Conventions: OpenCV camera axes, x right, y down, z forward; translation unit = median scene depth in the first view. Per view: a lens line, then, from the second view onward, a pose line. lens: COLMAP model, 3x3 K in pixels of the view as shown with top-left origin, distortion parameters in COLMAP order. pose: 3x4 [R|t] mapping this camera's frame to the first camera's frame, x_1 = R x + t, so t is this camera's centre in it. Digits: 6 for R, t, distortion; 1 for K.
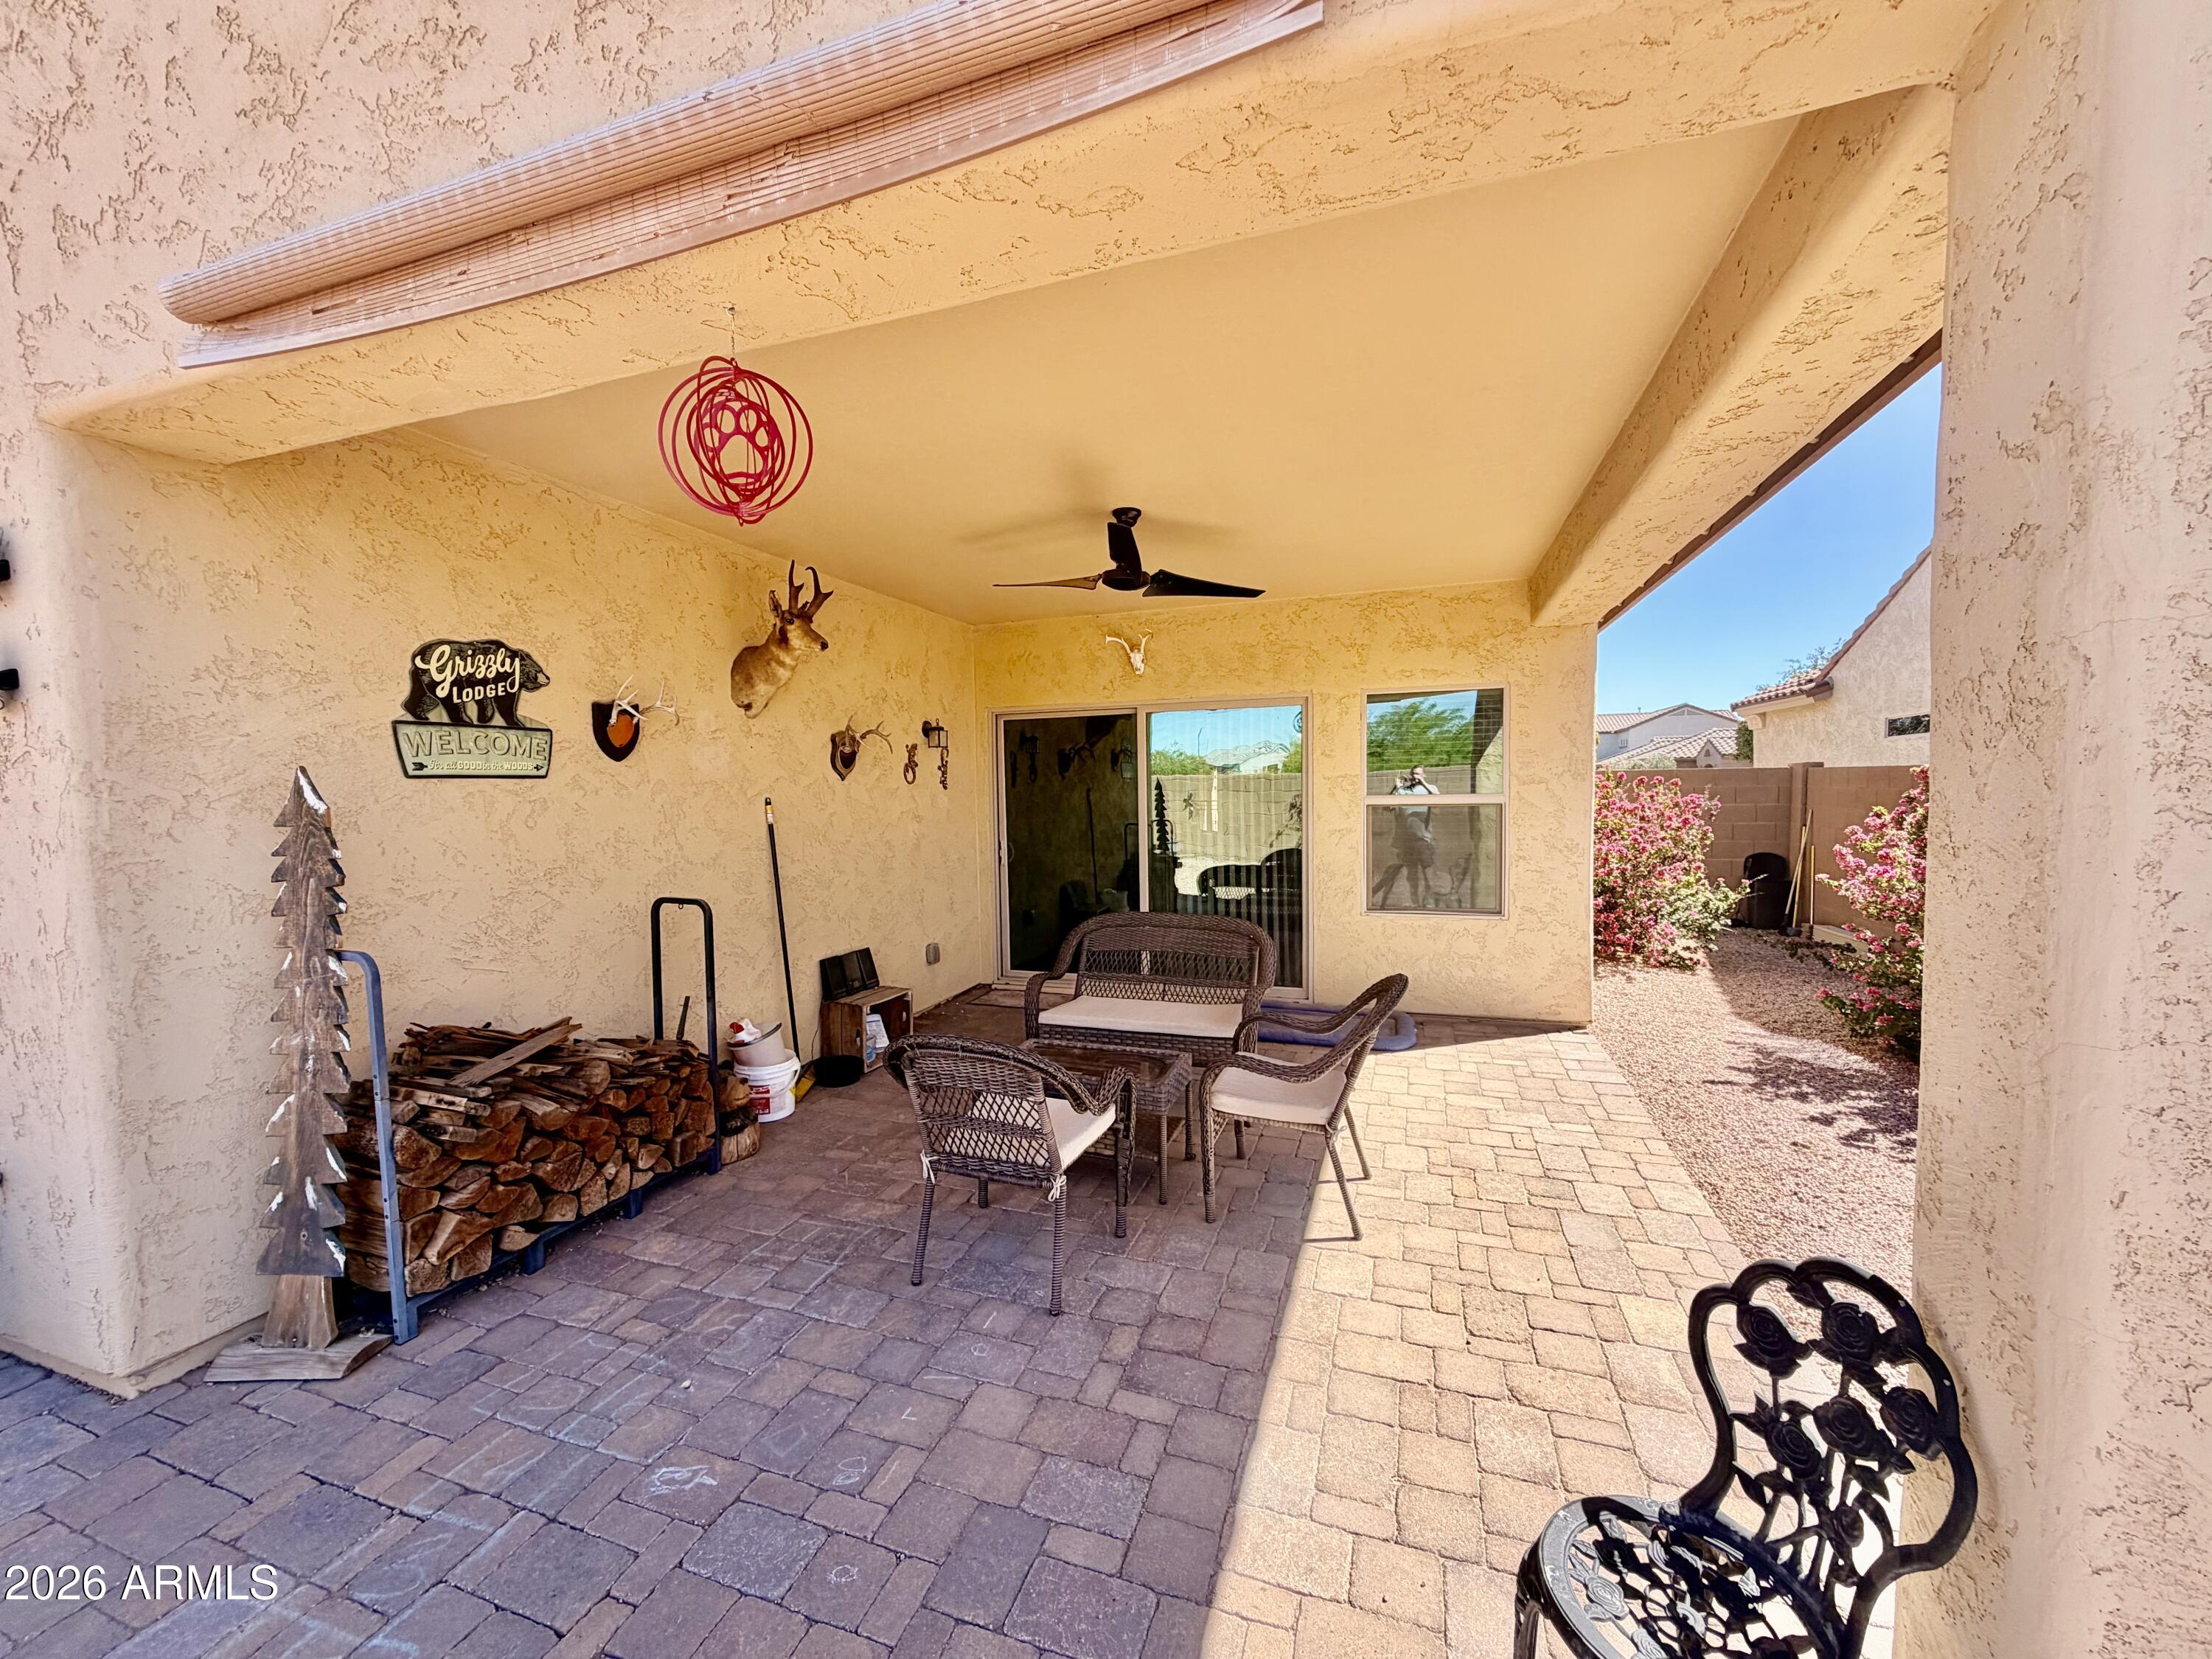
lens RADIAL K [[880.2, 0, 1100.5], [0, 880.2, 834.0], [0, 0, 1]] dist [-0.000031, -0.000674]
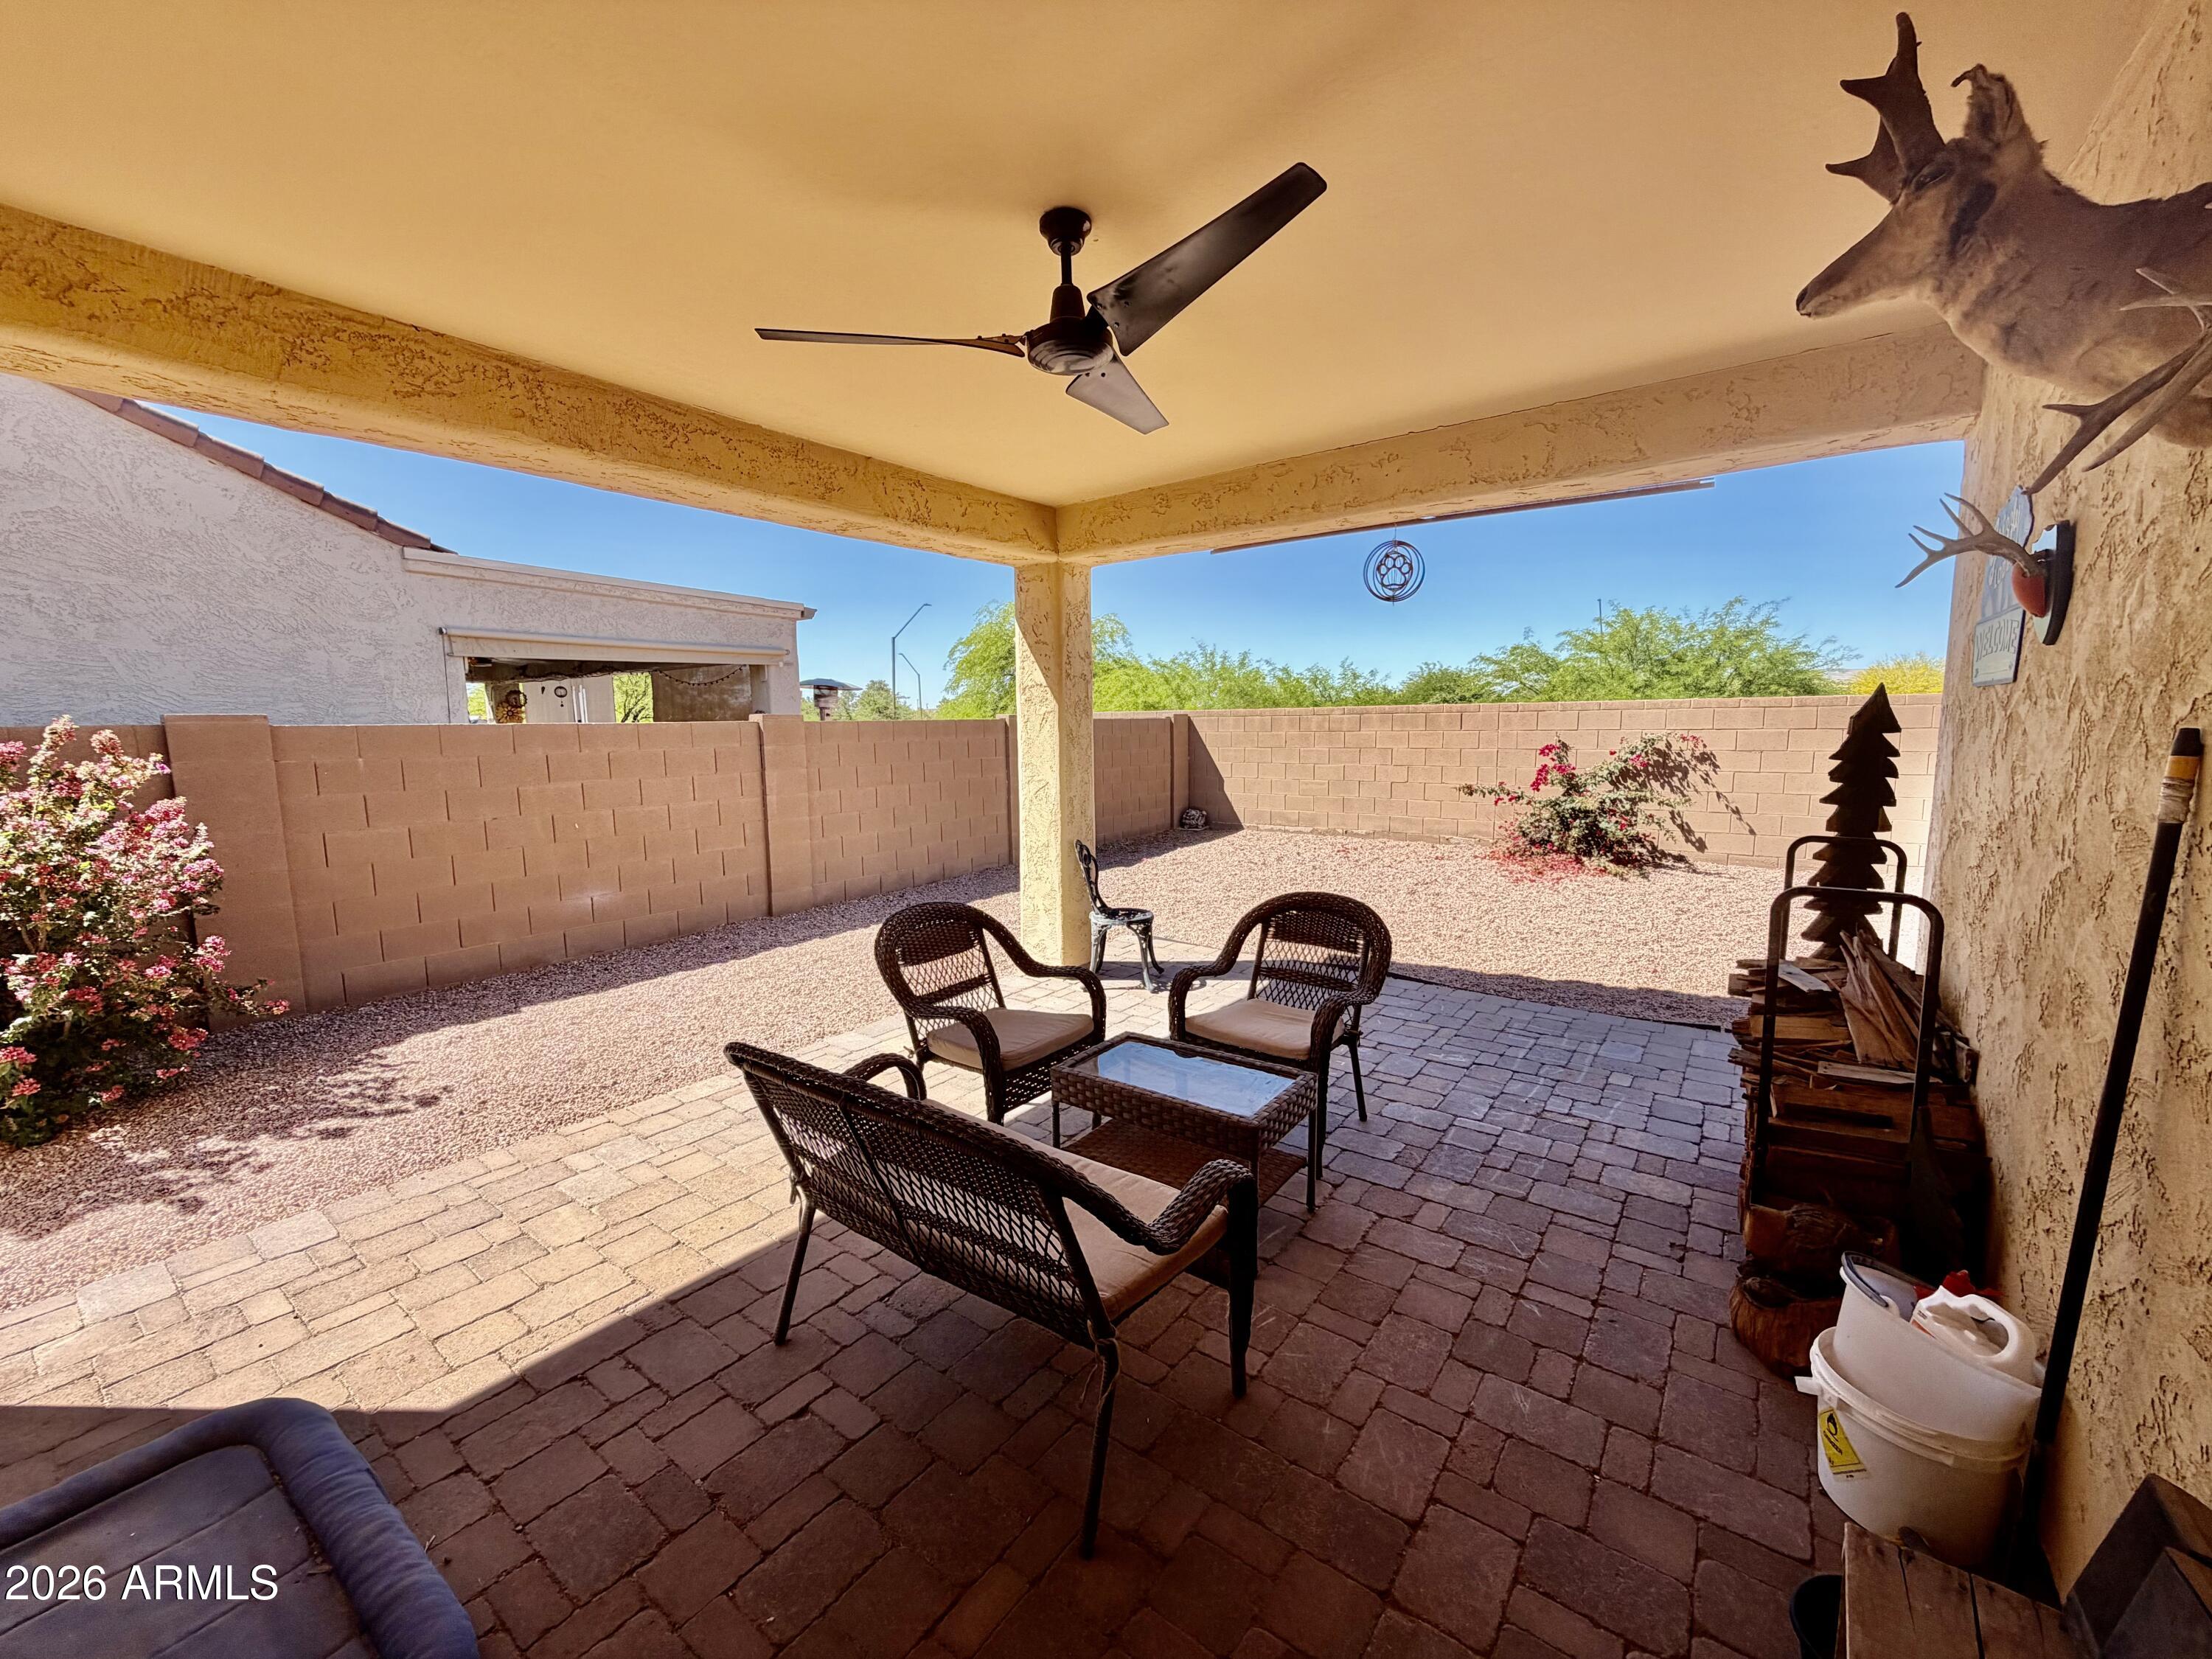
lens RADIAL K [[880.2, 0, 1101.9], [0, 880.2, 829.7], [0, 0, 1]] dist [-0.000031, -0.000674]
pose [[-0.952639, -0.013457, 0.303807, -0.190543], [0.041471, 0.983939, 0.173623, -0.105440], [-0.301264, 0.177999, -0.936780, 1.842116]]
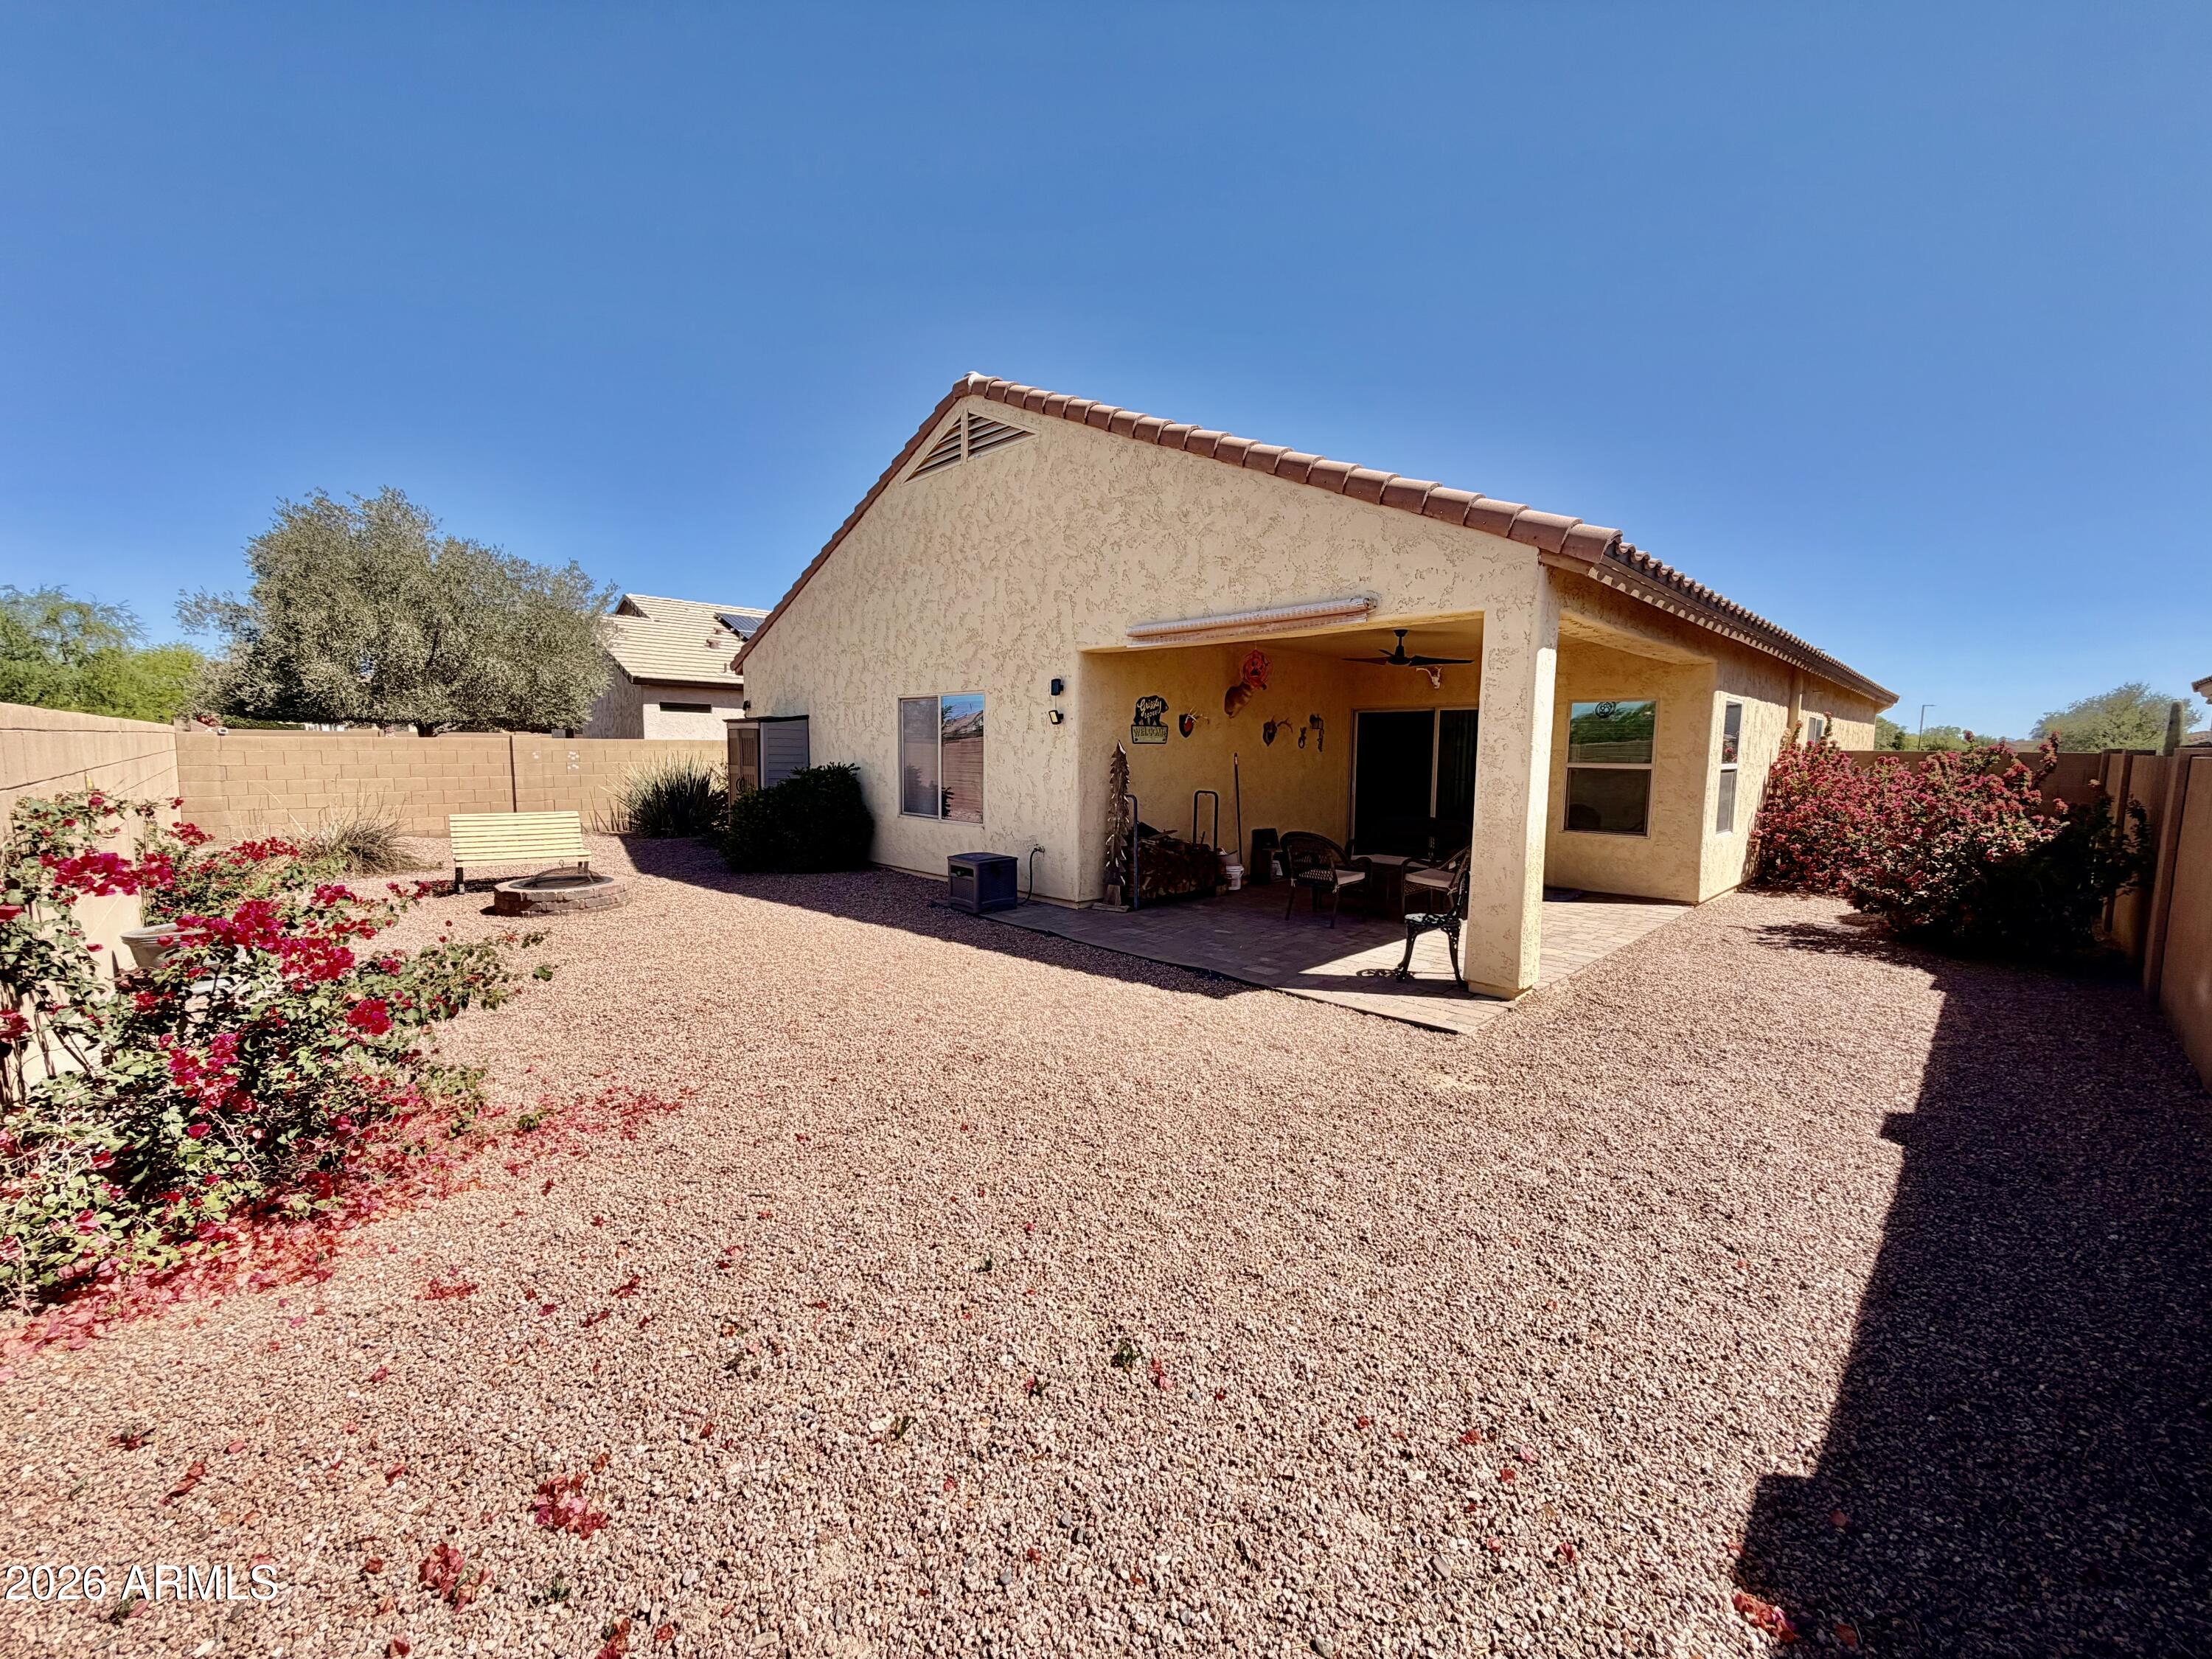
lens RADIAL K [[880.2, 0, 1106.0], [0, 880.2, 831.5], [0, 0, 1]] dist [-0.000031, -0.000674]
pose [[0.899982, 0.065337, -0.431002, 0.394029], [-0.047401, 0.997509, 0.052236, 0.072794], [0.433341, -0.026582, 0.900838, -1.517192]]
